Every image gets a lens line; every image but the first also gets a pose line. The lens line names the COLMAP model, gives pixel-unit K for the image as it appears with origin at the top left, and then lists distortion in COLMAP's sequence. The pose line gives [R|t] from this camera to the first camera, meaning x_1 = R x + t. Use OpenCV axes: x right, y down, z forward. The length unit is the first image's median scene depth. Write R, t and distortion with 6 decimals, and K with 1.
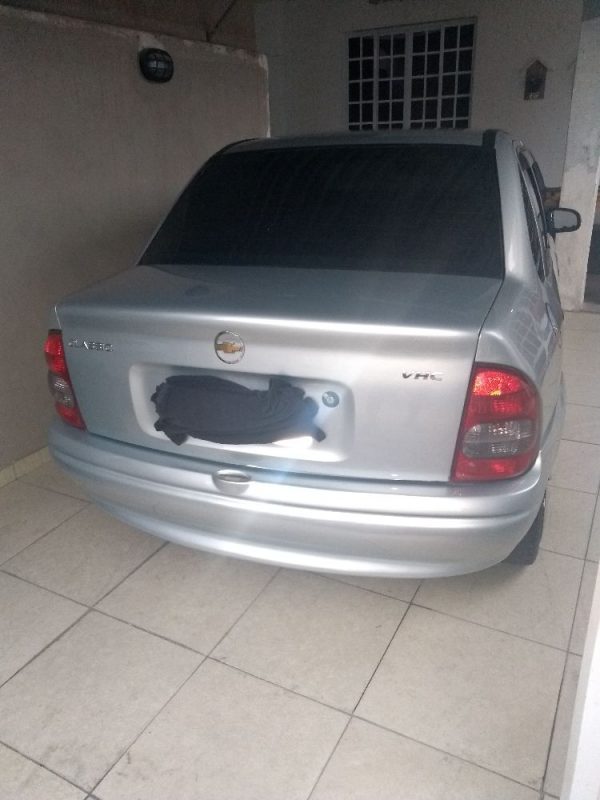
lens RADIAL K [[632.6, 0, 300.0], [0, 632.6, 400.0], [0, 0, 1]] dist [-0.003635, 0.014286]
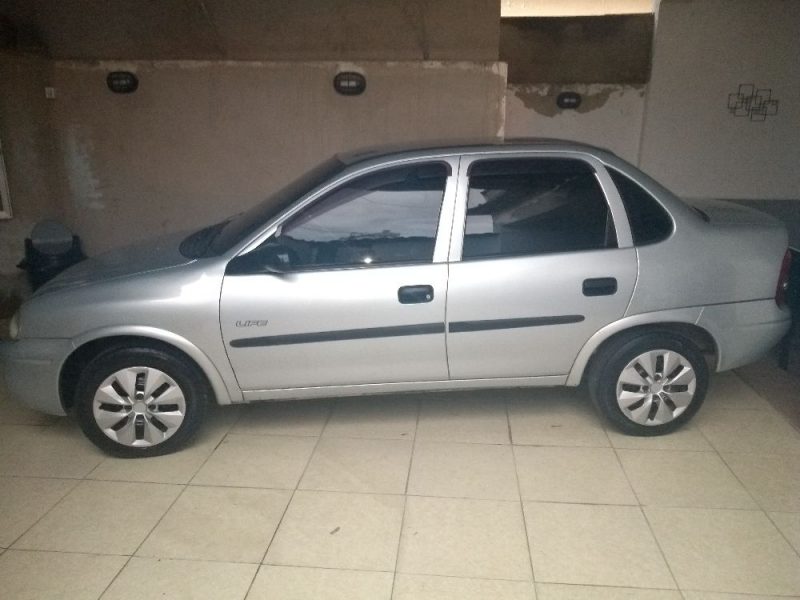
lens RADIAL K [[632.6, 0, 400.0], [0, 632.6, 300.0], [0, 0, 1]] dist [-0.003635, 0.014286]
pose [[0.381158, 0.272127, -0.883553, 1.740509], [-0.366937, 0.921729, 0.125591, -0.480409], [0.848573, 0.276338, 0.451178, 0.939060]]
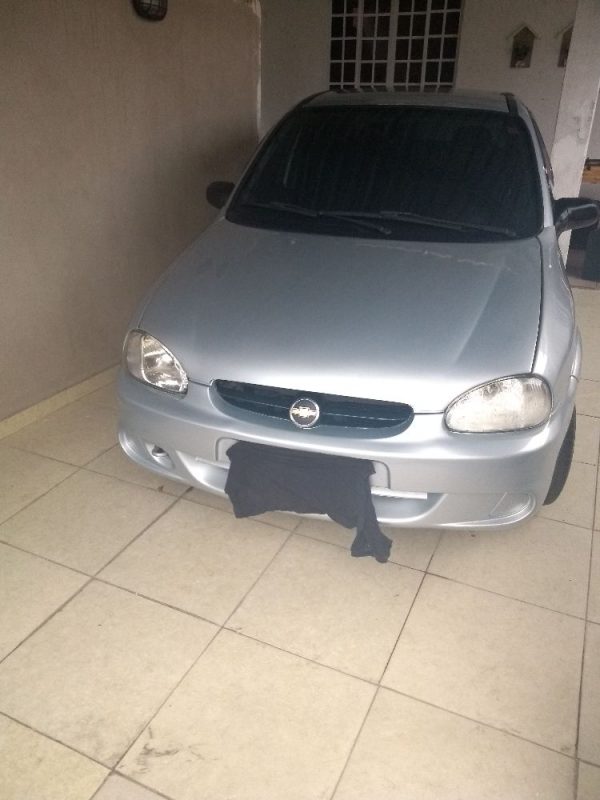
lens RADIAL K [[632.3, 0, 300.0], [0, 632.3, 400.0], [0, 0, 1]] dist [0.003848, -0.005064]
pose [[0.997233, 0.019620, 0.071704, -0.094776], [-0.023044, 0.998618, 0.047240, 0.011091], [-0.070678, -0.048762, 0.996307, 0.044117]]
